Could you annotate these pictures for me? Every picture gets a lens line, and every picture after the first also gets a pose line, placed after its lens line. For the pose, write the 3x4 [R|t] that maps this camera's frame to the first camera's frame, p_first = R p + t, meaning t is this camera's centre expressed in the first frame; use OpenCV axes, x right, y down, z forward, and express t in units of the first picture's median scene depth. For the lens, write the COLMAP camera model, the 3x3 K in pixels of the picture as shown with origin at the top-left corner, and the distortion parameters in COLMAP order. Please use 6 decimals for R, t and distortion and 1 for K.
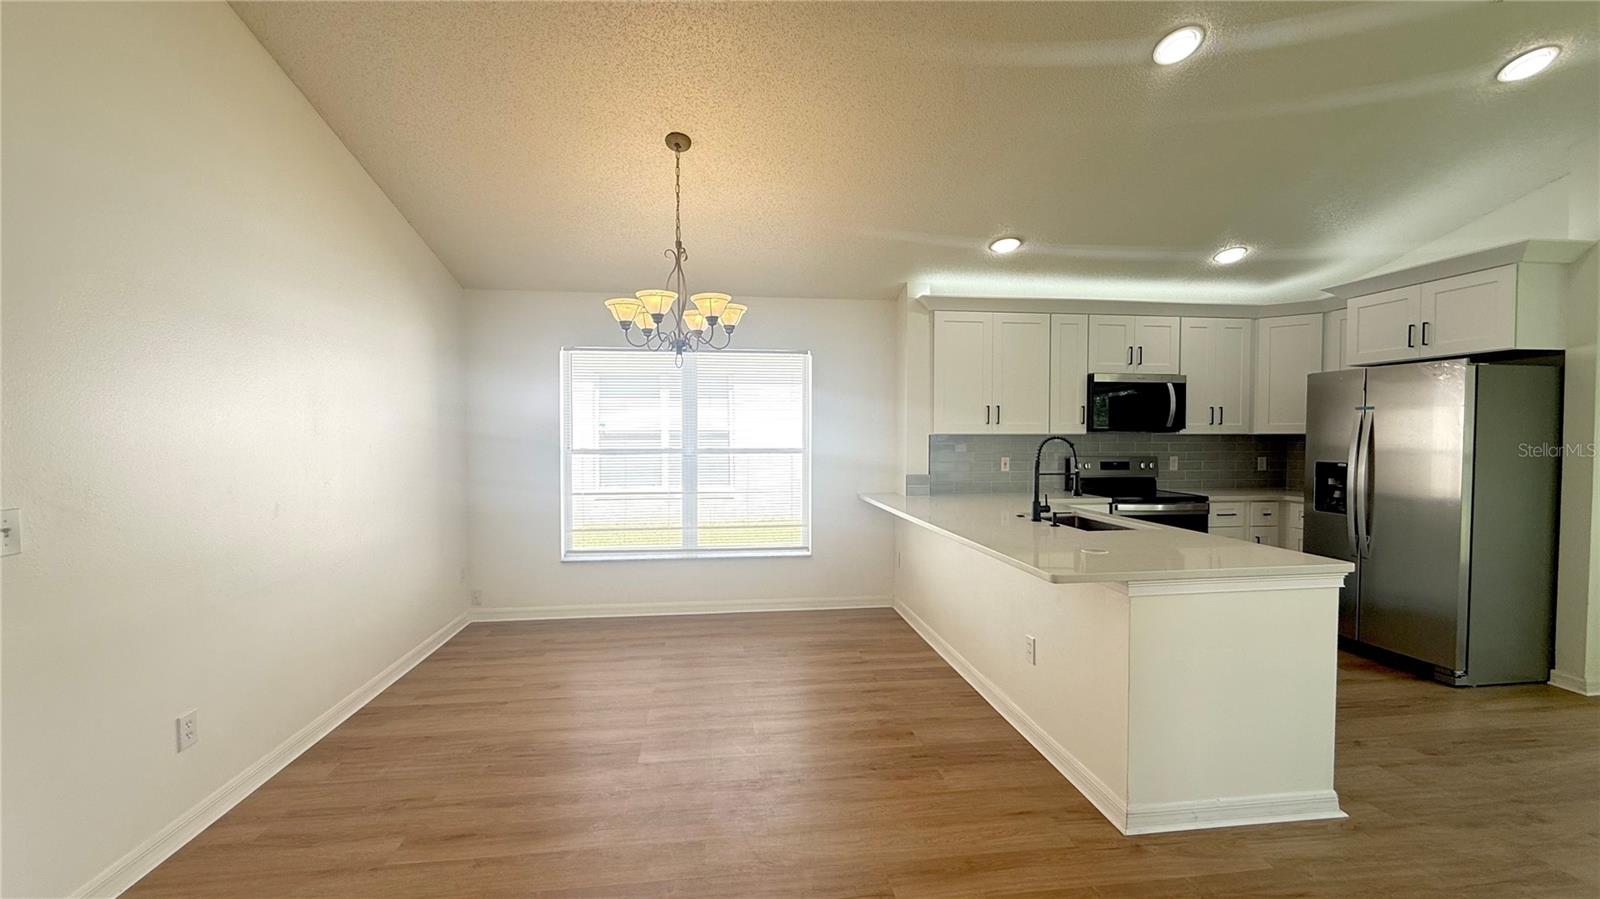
lens RADIAL K [[640.1, 0, 796.8], [0, 640.1, 450.0], [0, 0, 1]] dist [0.004576, -0.000156]
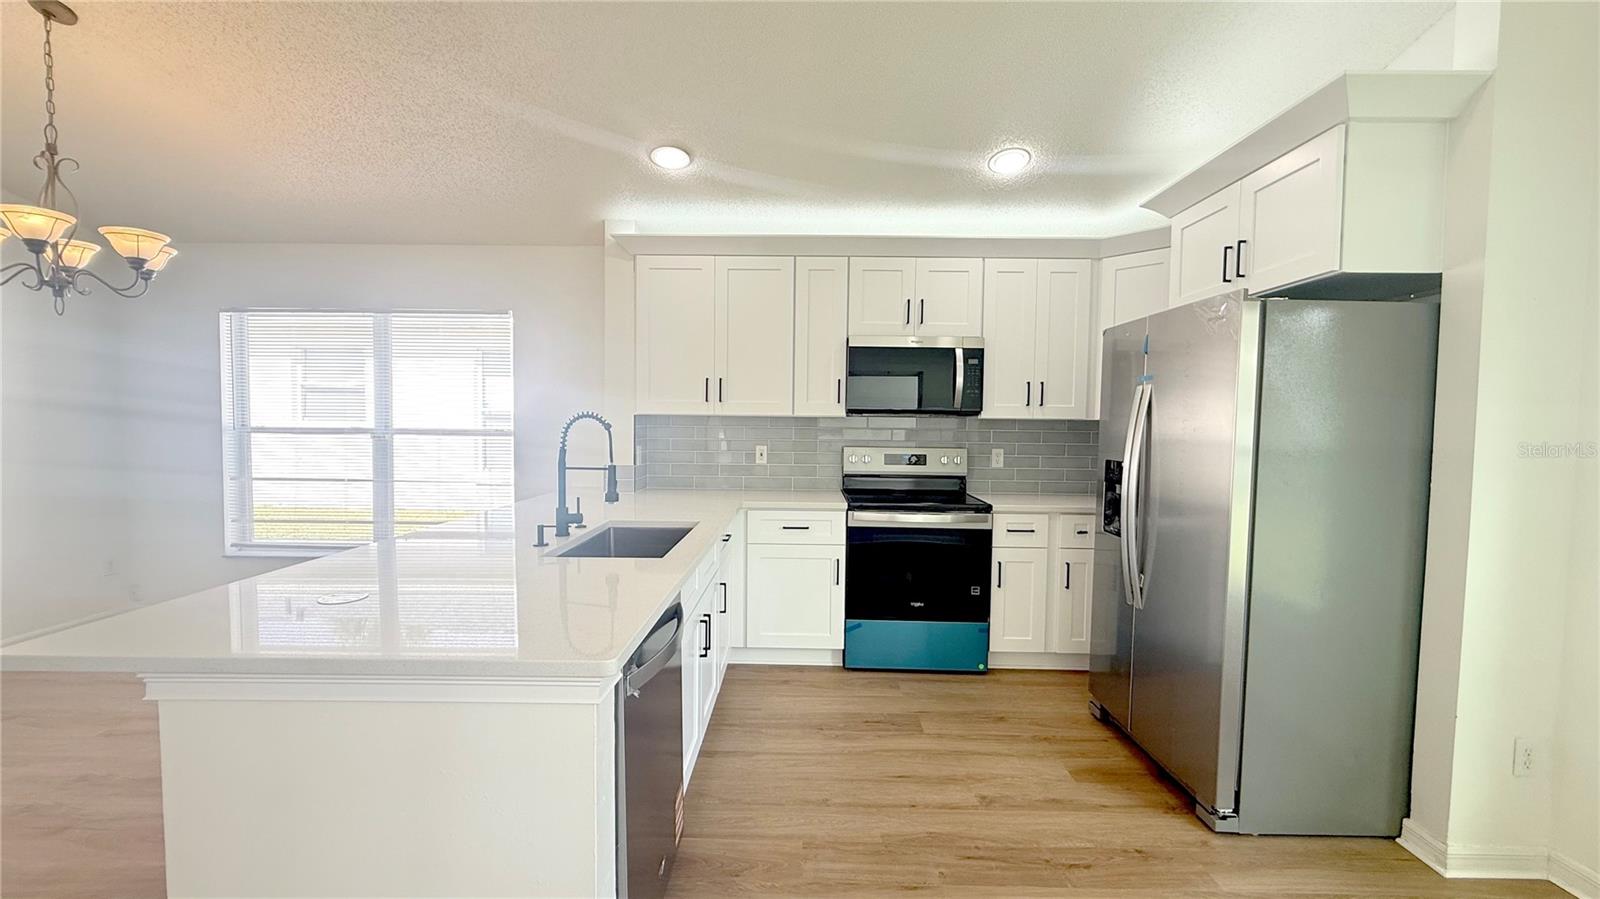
lens RADIAL K [[640.1, 0, 795.3], [0, 640.1, 450.5], [0, 0, 1]] dist [0.004576, -0.000156]
pose [[0.989463, 0.019780, -0.143428, 0.523734], [-0.016958, 0.999638, 0.020873, 0.000388], [0.143789, -0.018220, 0.989441, 0.256842]]
